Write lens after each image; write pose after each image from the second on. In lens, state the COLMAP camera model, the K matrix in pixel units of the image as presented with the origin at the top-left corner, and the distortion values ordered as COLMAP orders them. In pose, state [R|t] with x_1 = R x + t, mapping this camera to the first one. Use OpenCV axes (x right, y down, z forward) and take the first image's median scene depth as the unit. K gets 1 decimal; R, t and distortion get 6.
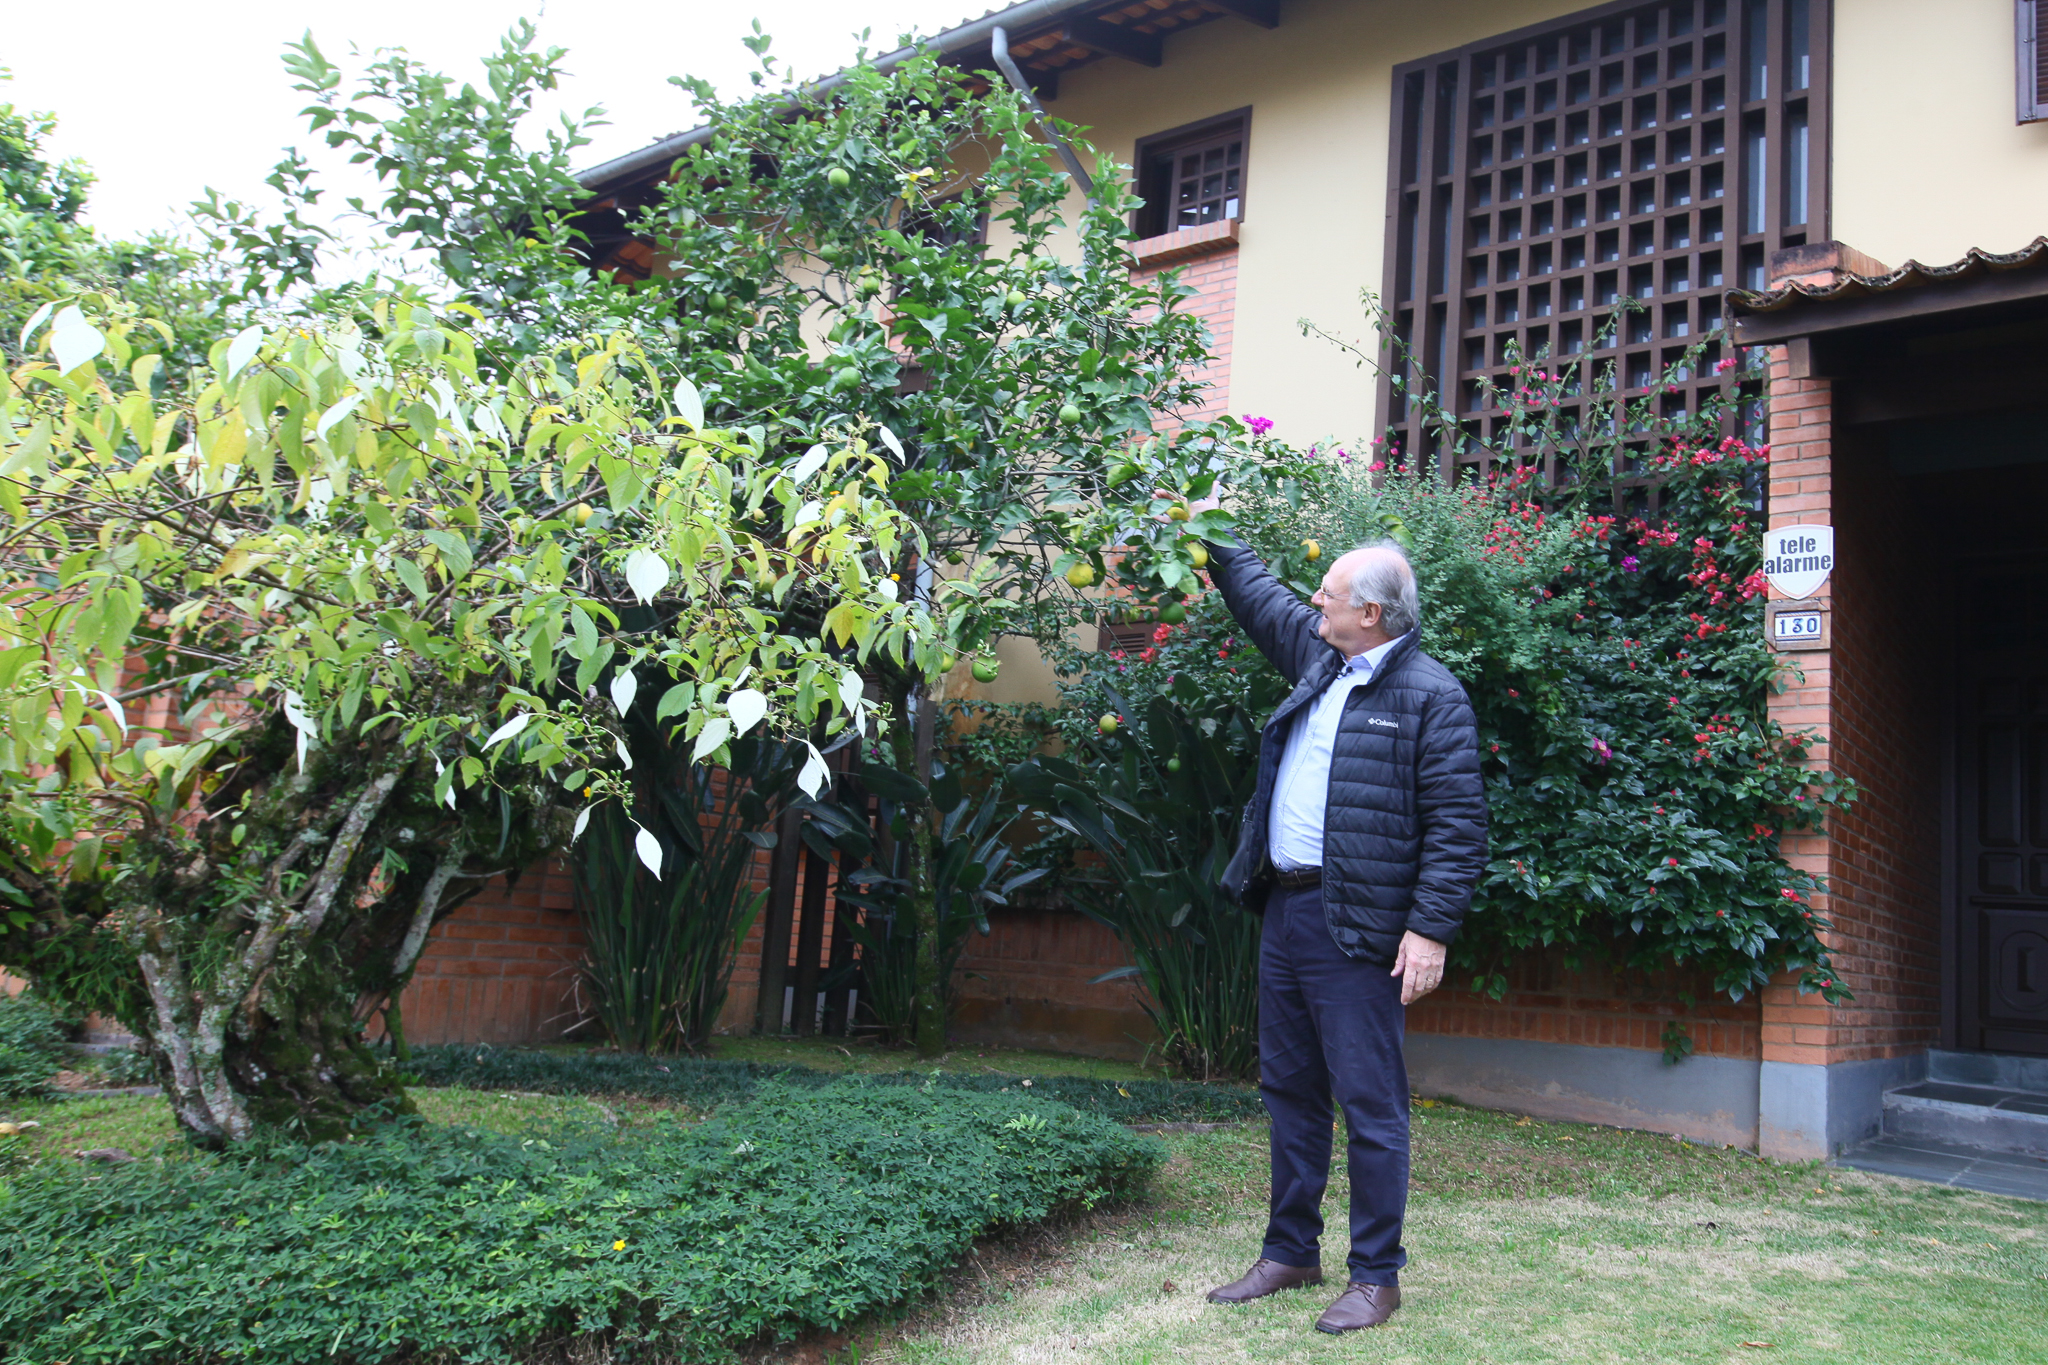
lens RADIAL K [[1440.3, 0, 1059.8], [0, 1440.3, 693.7], [0, 0, 1]] dist [-0.038120, 0.043397]
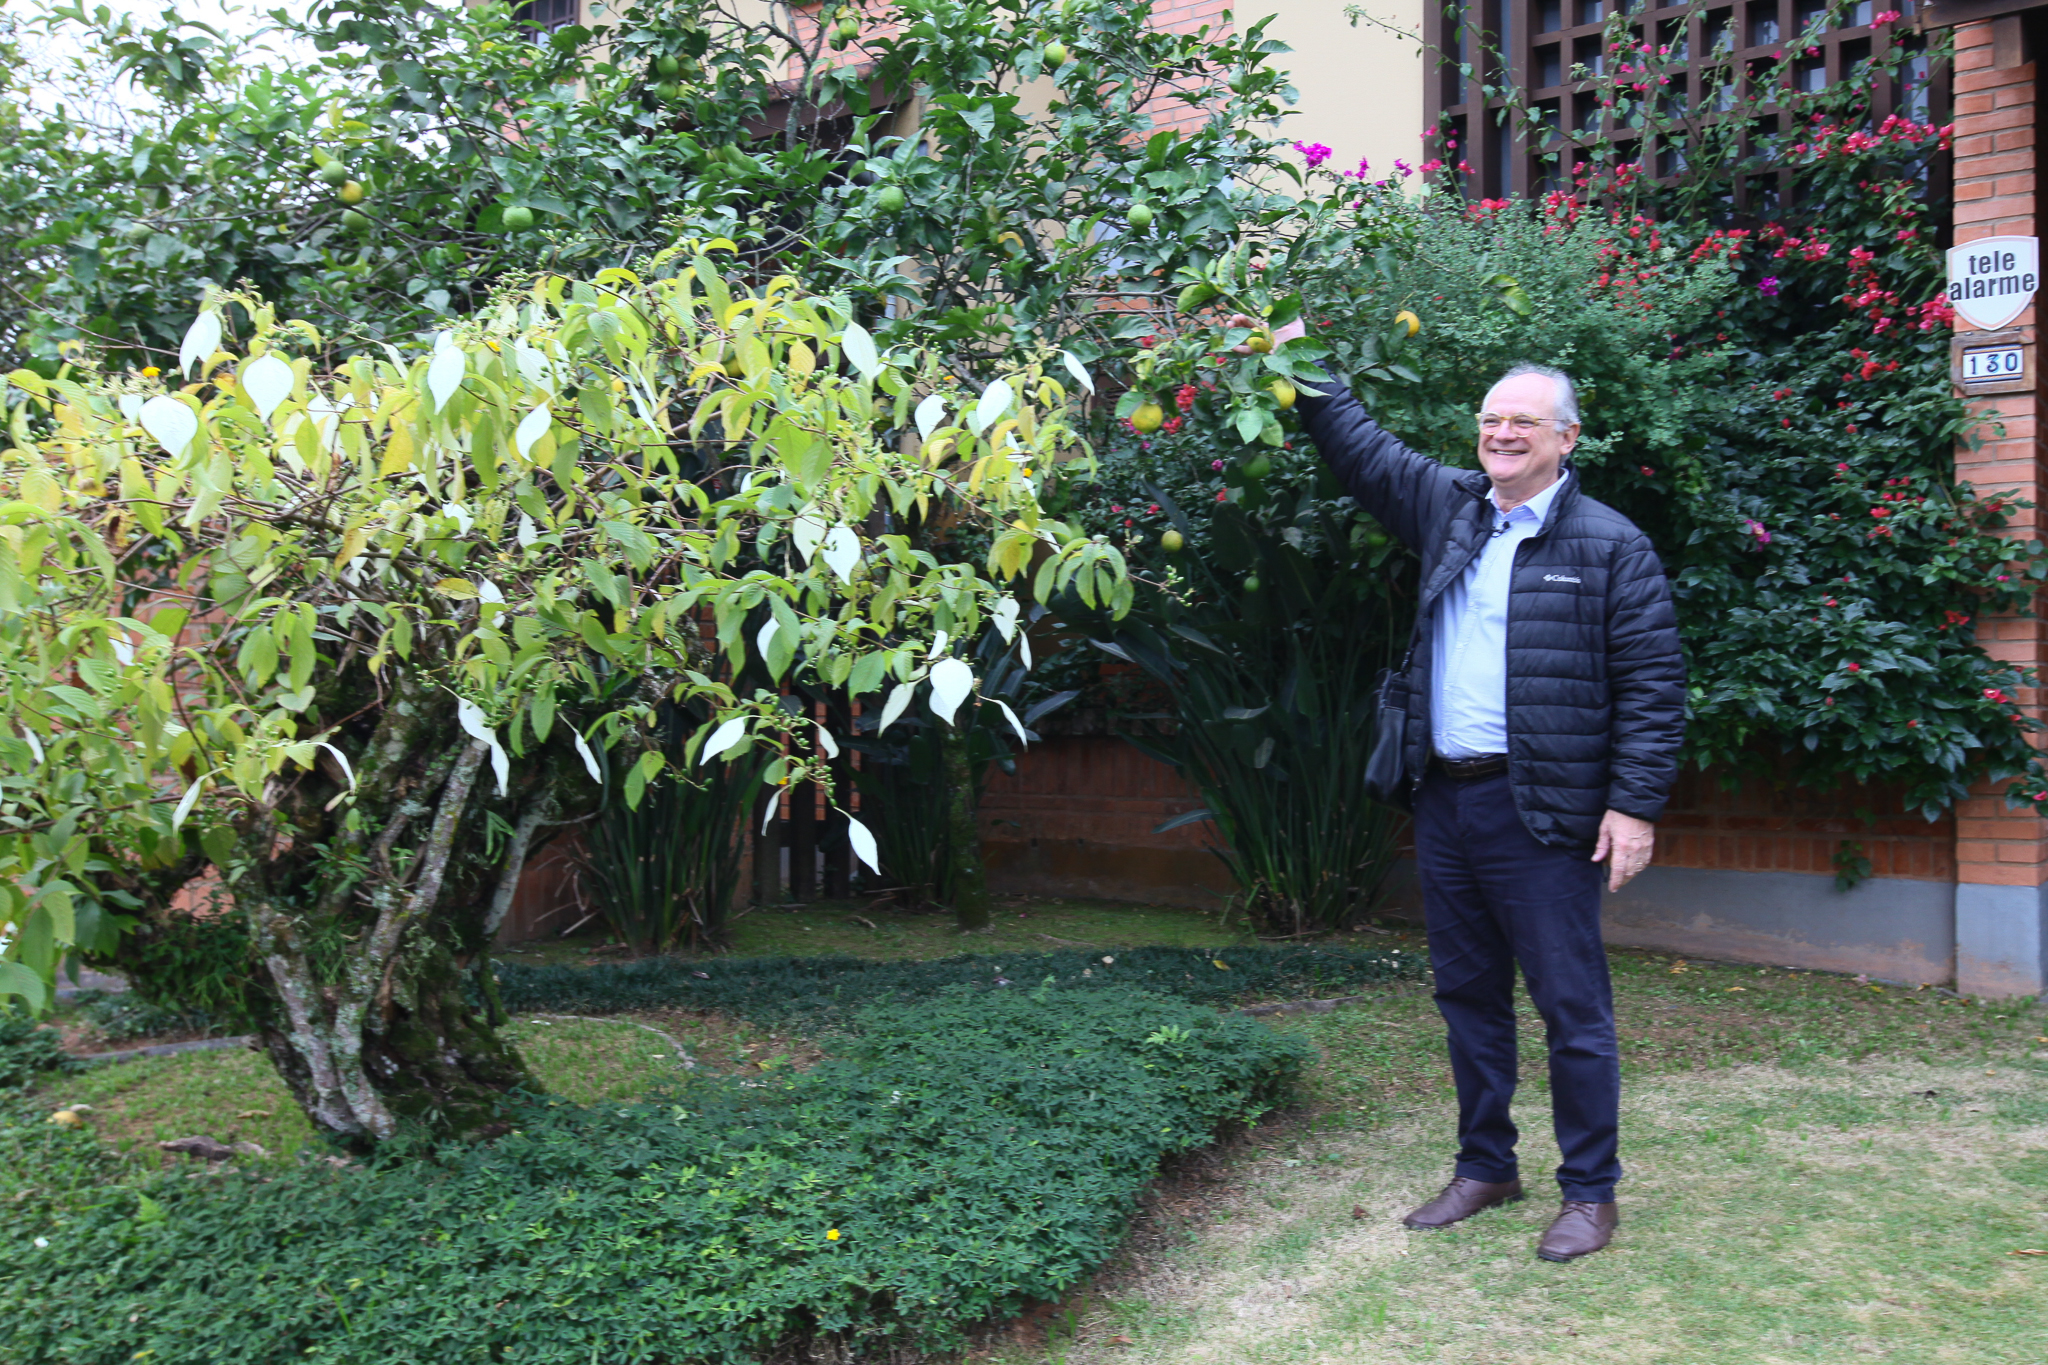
lens RADIAL K [[1712.8, 0, 1029.4], [0, 1712.8, 677.2], [0, 0, 1]] dist [-0.026515, 0.063879]
pose [[0.997318, -0.067610, -0.028047, -0.069111], [0.070426, 0.990753, 0.115972, -0.058837], [0.019946, -0.117636, 0.992856, -0.045478]]
